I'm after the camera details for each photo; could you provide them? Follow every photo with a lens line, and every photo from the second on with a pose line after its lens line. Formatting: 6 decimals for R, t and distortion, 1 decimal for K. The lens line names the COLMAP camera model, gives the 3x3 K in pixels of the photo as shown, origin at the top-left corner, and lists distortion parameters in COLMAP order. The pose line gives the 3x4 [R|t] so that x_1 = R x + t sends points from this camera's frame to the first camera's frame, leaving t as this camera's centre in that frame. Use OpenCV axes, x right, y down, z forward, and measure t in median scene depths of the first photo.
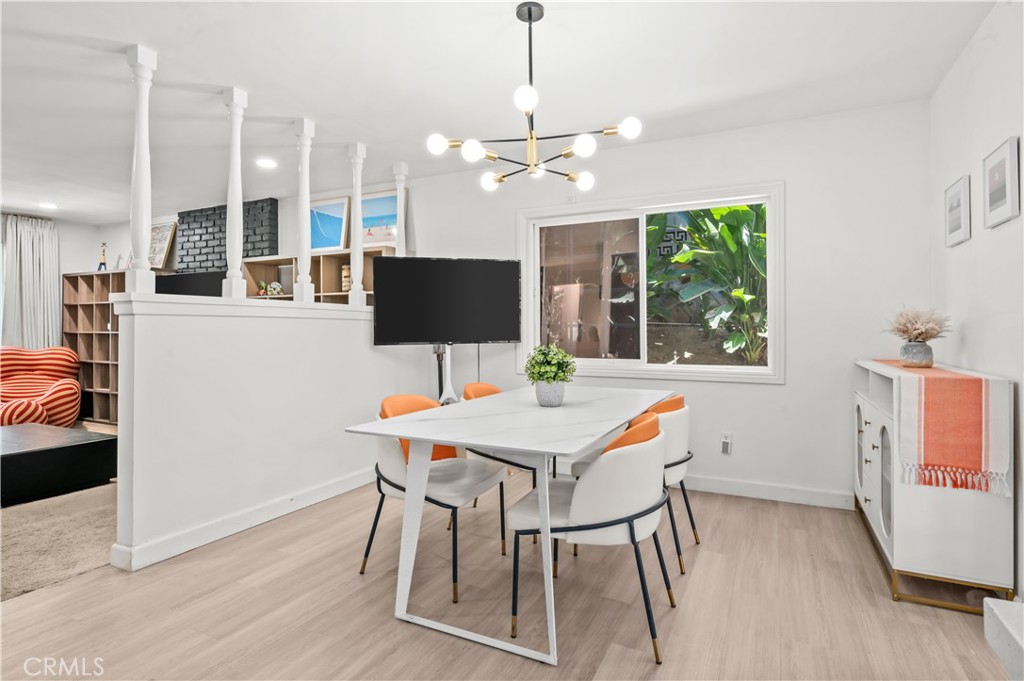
lens RADIAL K [[523.5, 0, 524.0], [0, 523.5, 323.1], [0, 0, 1]] dist [-0.001061, 0.000502]
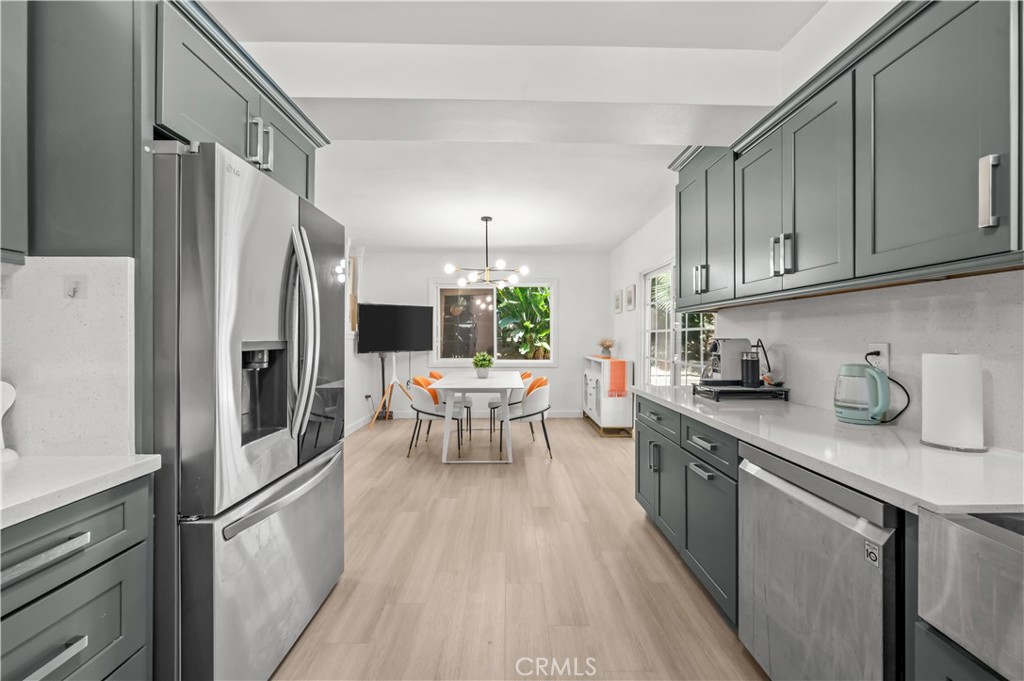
lens RADIAL K [[397.1, 0, 523.4], [0, 397.1, 340.5], [0, 0, 1]] dist [-0.000821, 0.000001]
pose [[0.885808, -0.001551, 0.464050, -0.582895], [-0.007674, 0.999809, 0.017990, -0.041378], [-0.463989, -0.019497, 0.885627, -0.622583]]
